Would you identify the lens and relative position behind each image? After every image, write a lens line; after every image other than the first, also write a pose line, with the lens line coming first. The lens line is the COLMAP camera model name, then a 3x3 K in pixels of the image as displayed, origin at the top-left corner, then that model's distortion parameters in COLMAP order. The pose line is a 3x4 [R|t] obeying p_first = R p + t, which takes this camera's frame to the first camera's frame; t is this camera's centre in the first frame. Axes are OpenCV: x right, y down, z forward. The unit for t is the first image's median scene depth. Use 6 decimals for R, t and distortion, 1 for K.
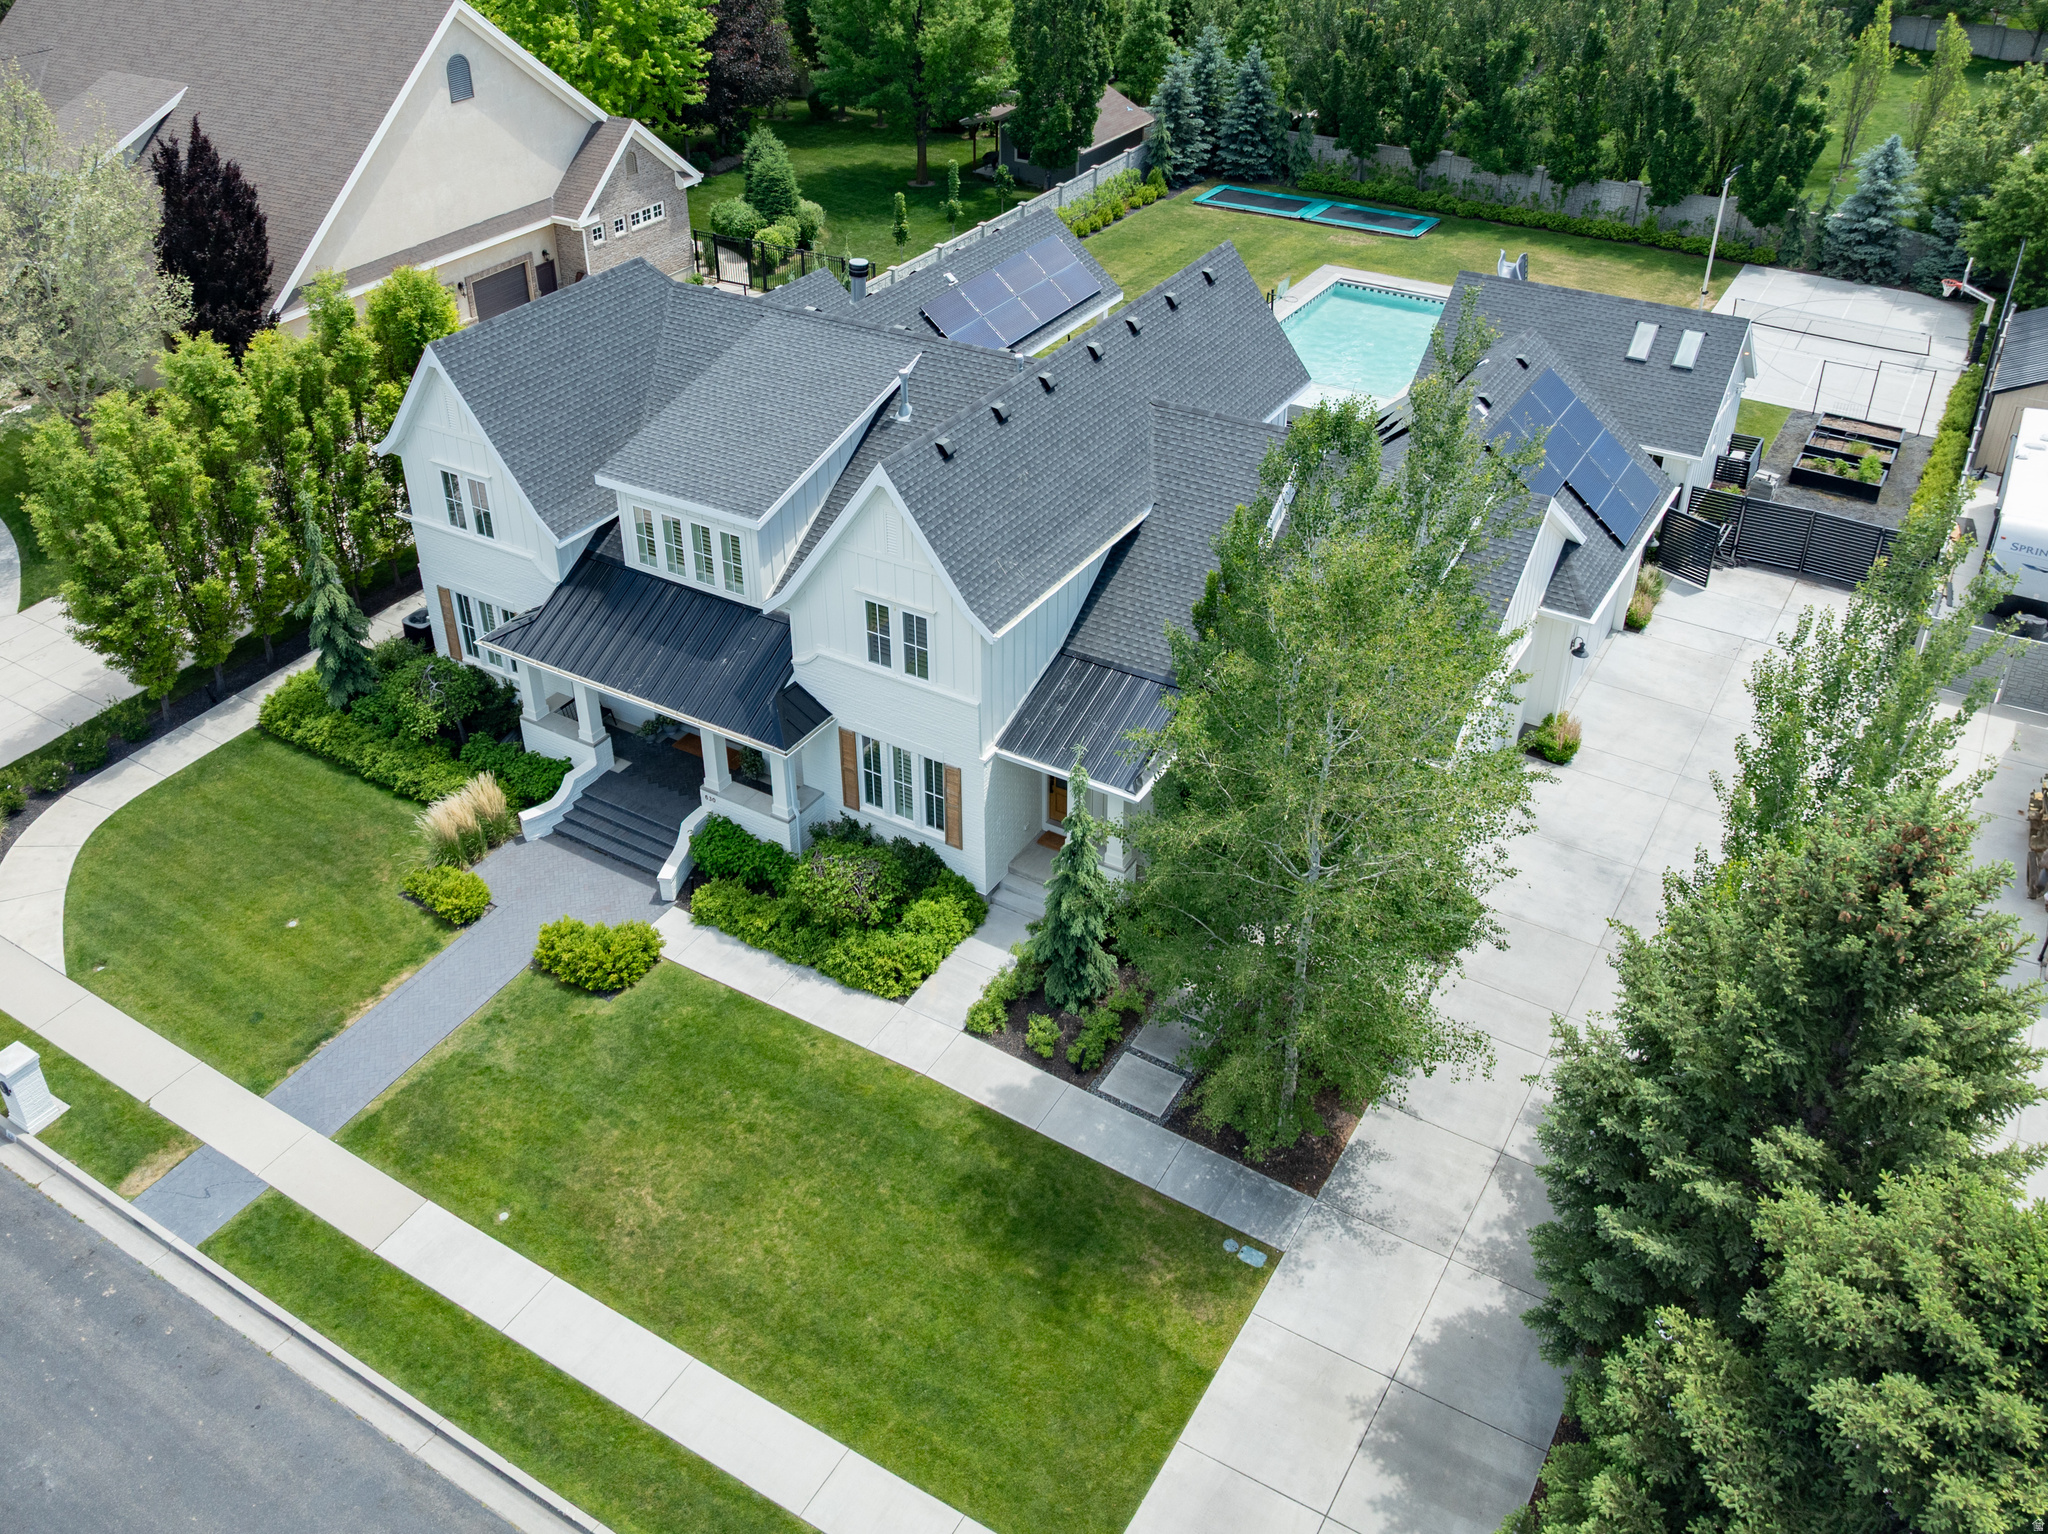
lens RADIAL K [[1712.6, 0, 967.5], [0, 1712.6, 613.3], [0, 0, 1]] dist [-0.035628, -0.003462]
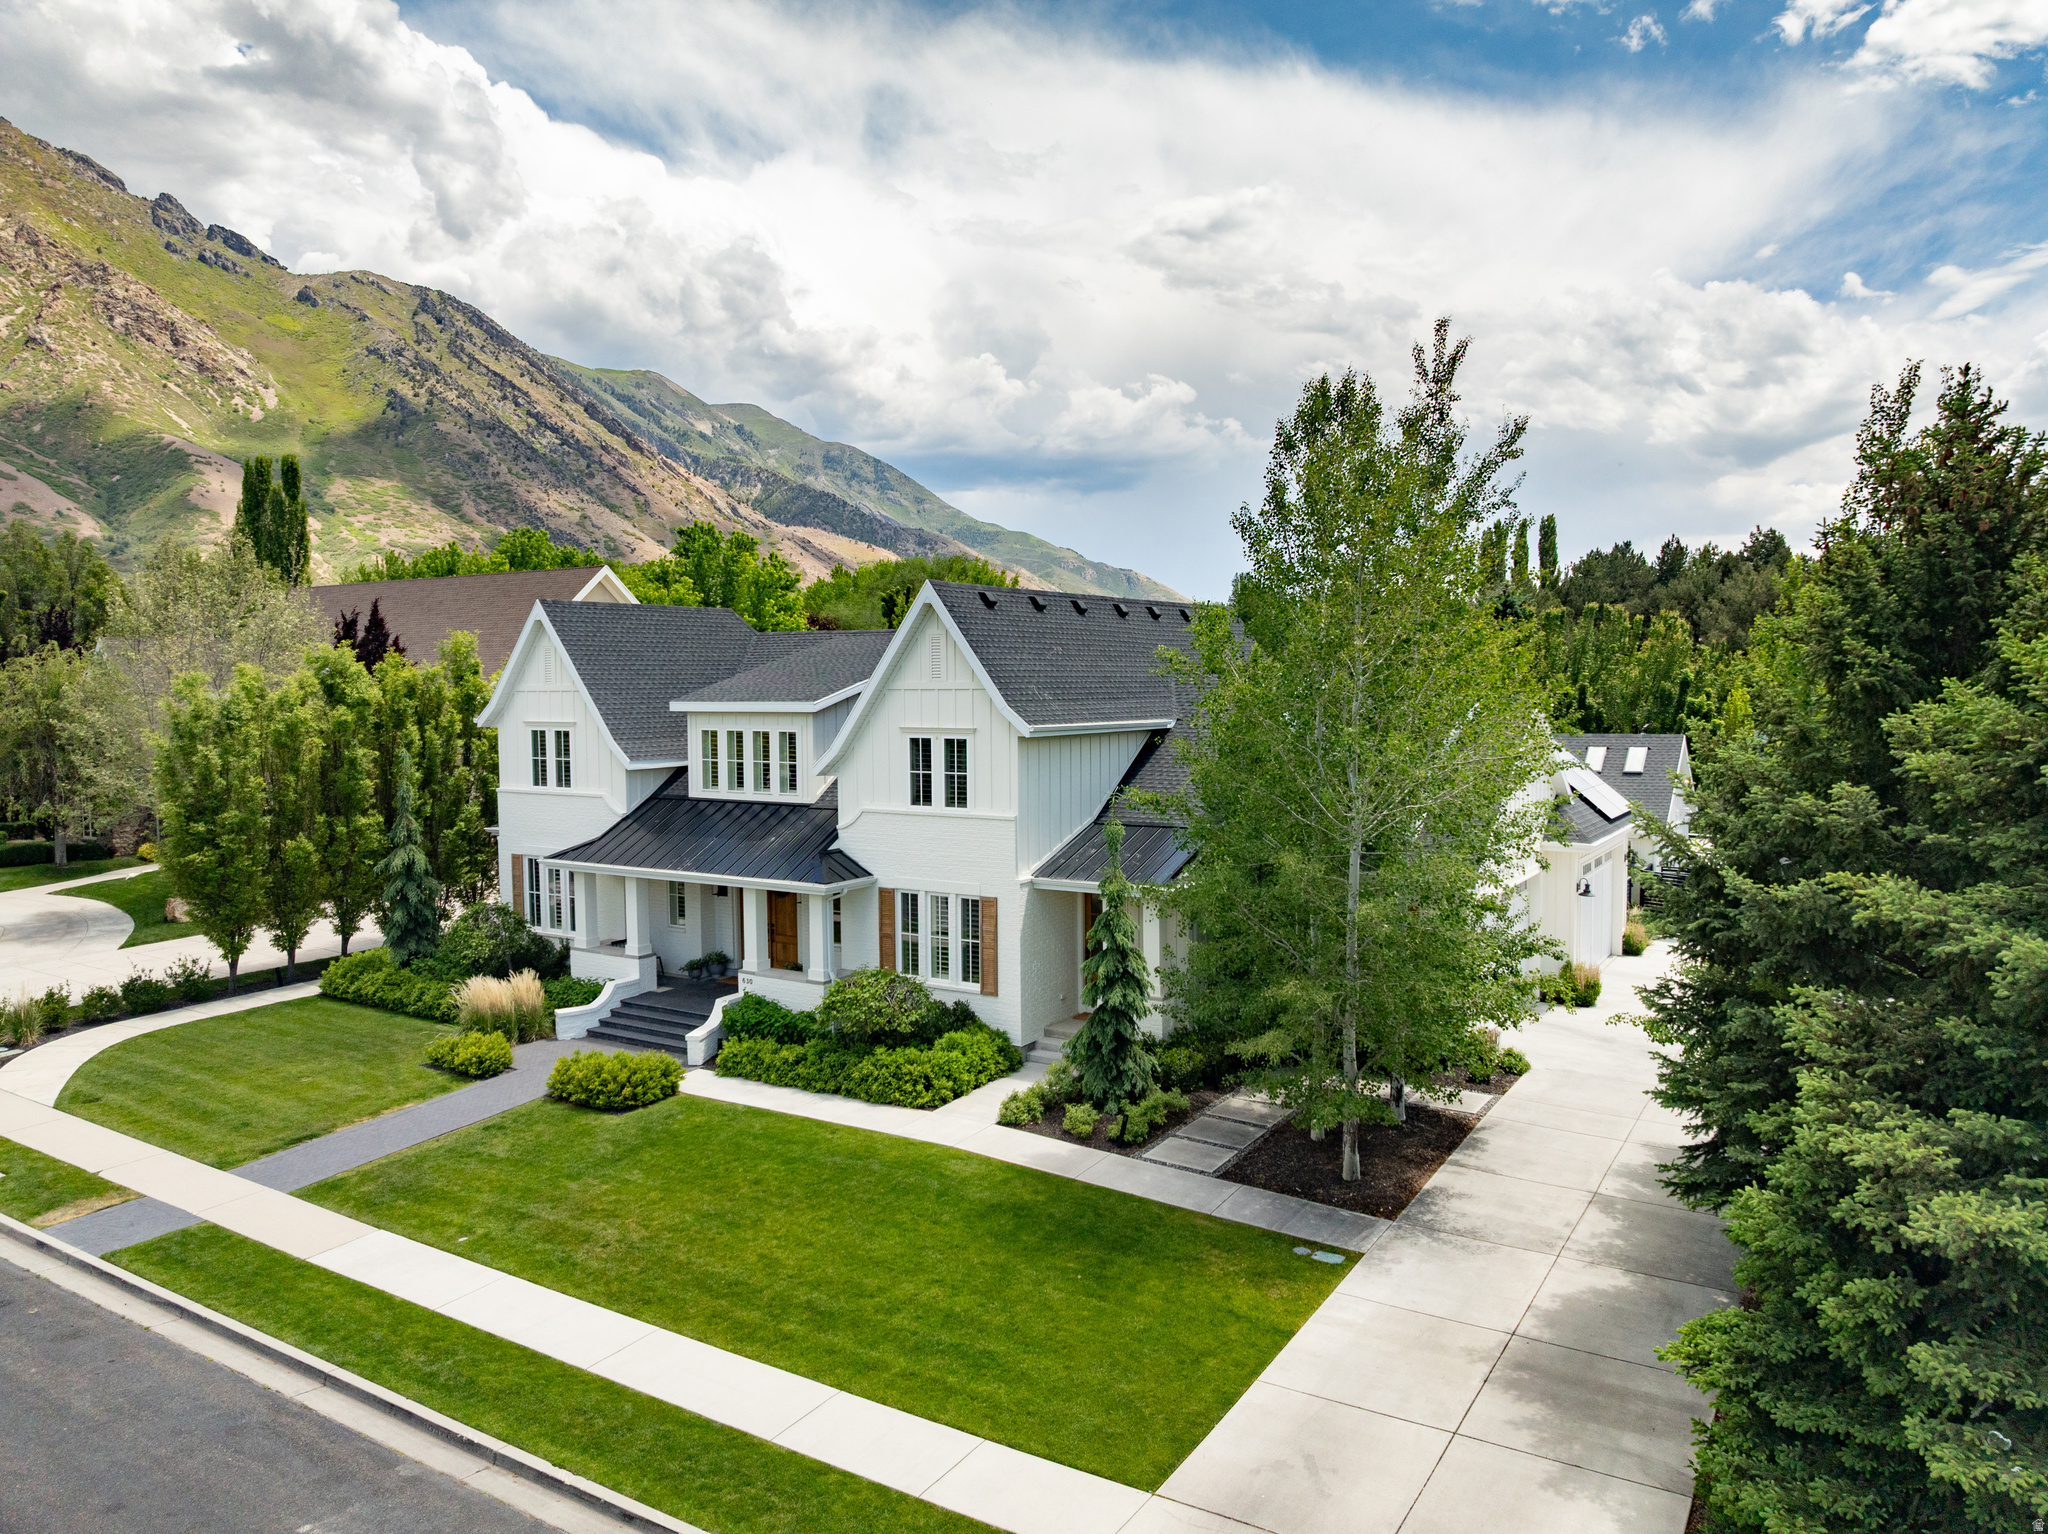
lens RADIAL K [[1424.0, 0, 1024.0], [0, 1424.0, 767.0], [0, 0, 1]] dist [-0.042496, 0.016635]
pose [[0.999934, 0.010227, 0.005320, 0.006747], [-0.006845, 0.898068, -0.439803, 0.396447], [-0.009276, 0.439737, 0.898079, 0.213515]]
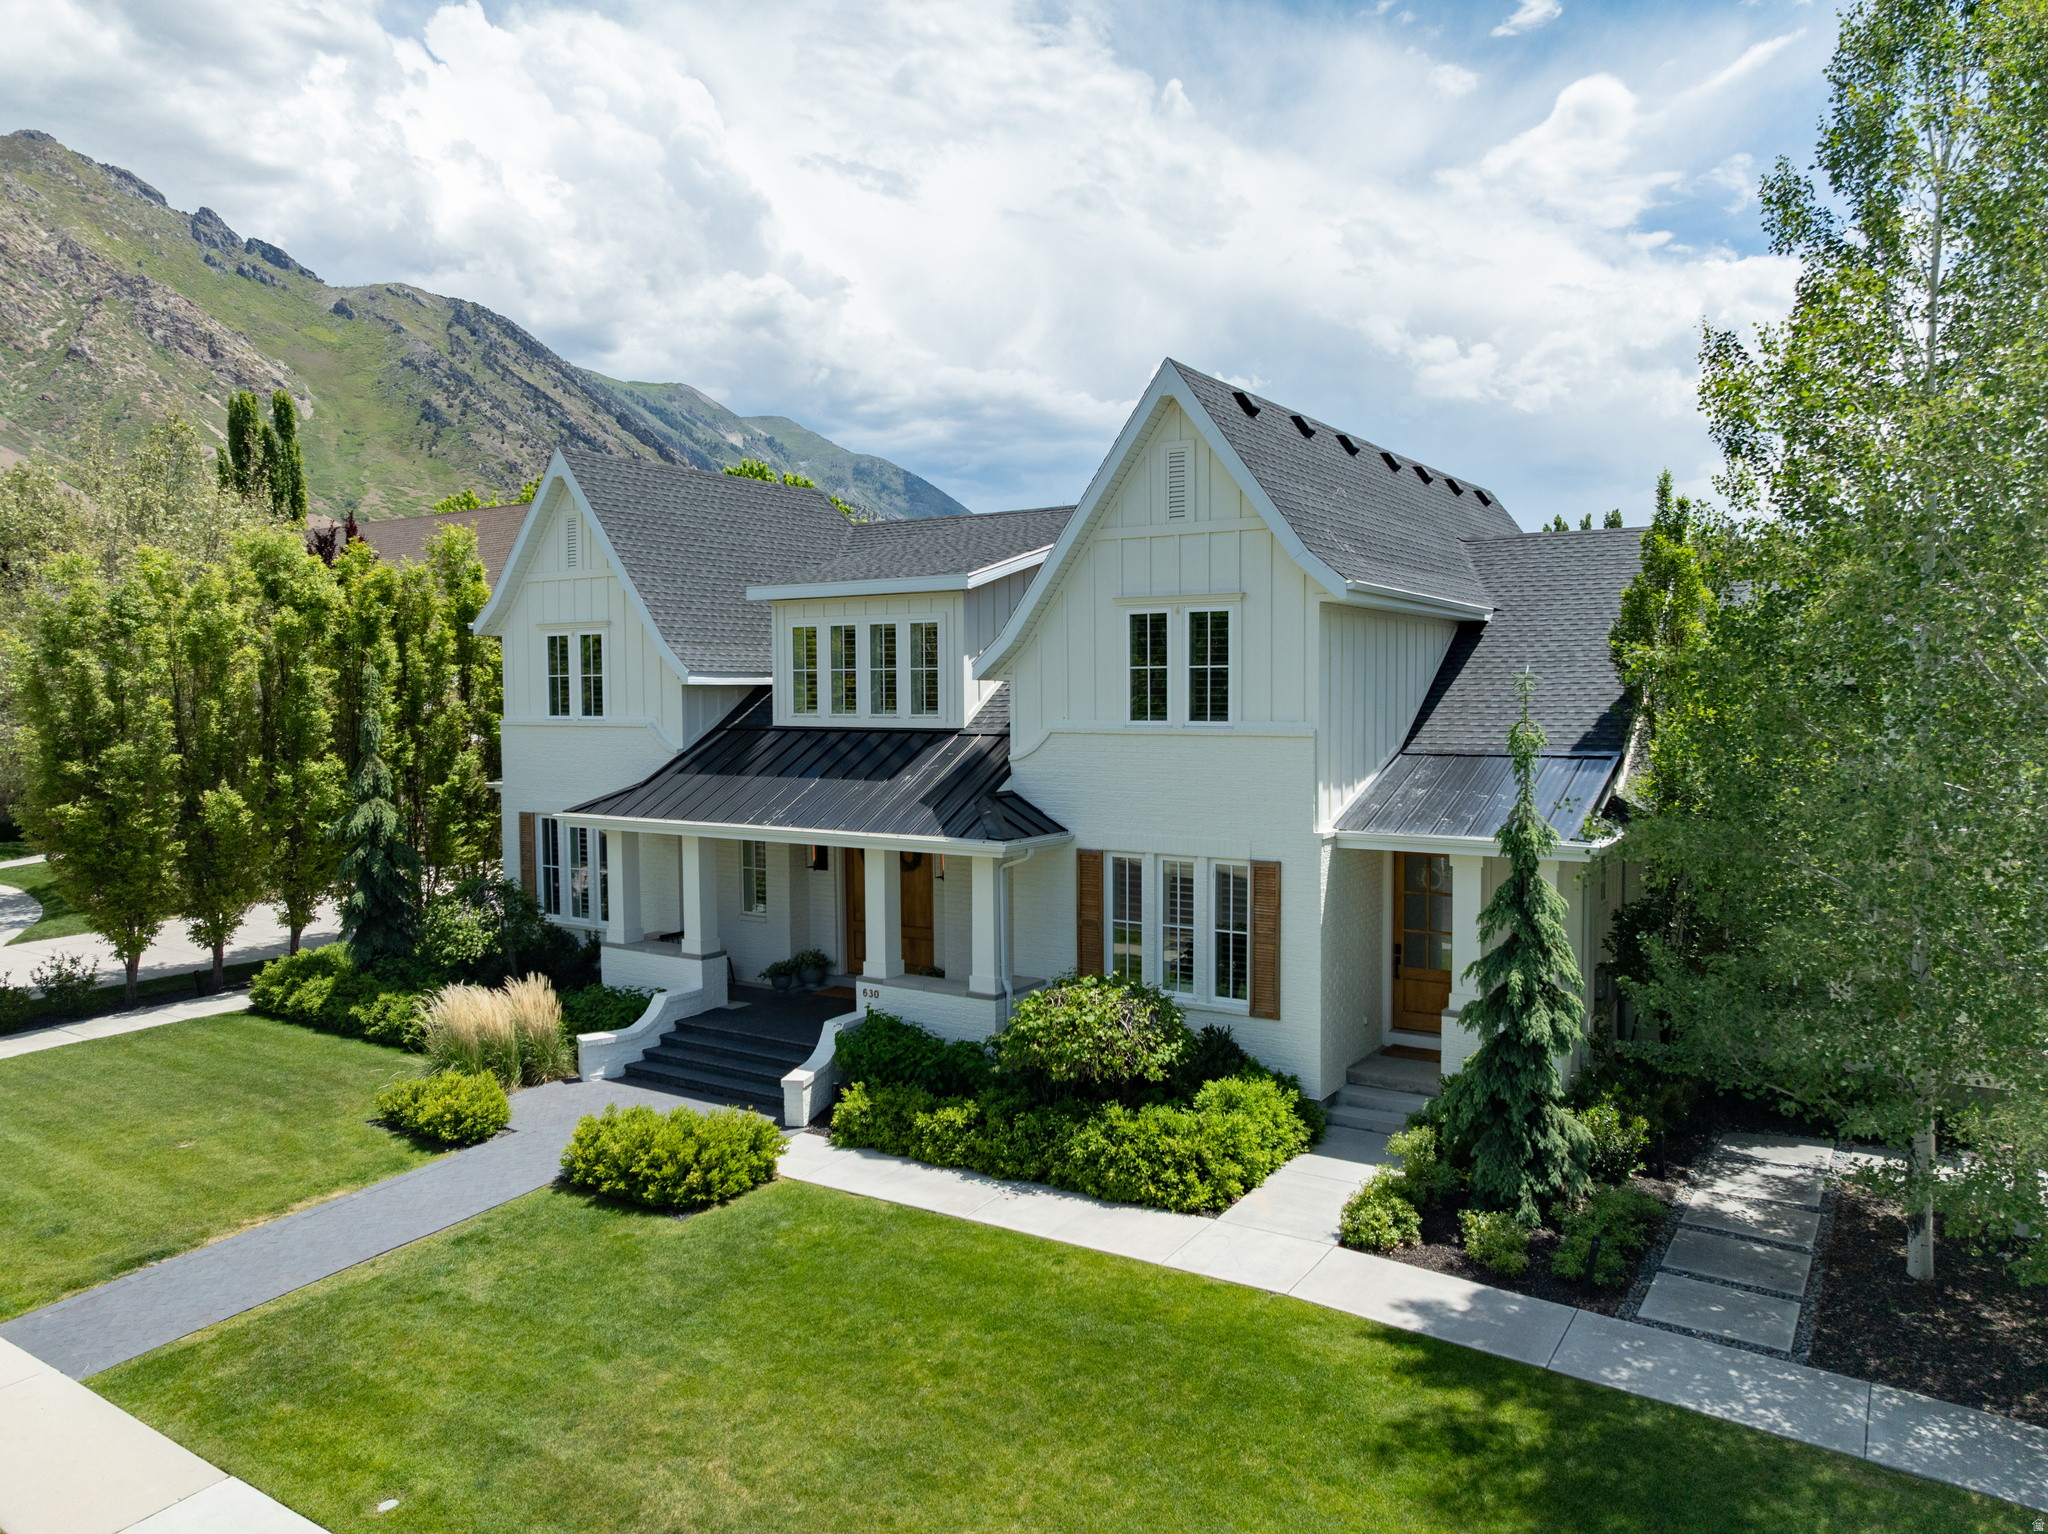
lens RADIAL K [[1424.0, 0, 1024.0], [0, 1424.0, 767.0], [0, 0, 1]] dist [-0.042496, 0.016635]
pose [[0.999805, 0.013419, -0.014522, -0.093051], [-0.018498, 0.894224, -0.447238, 0.300206], [0.006985, 0.447419, 0.894297, 0.520020]]
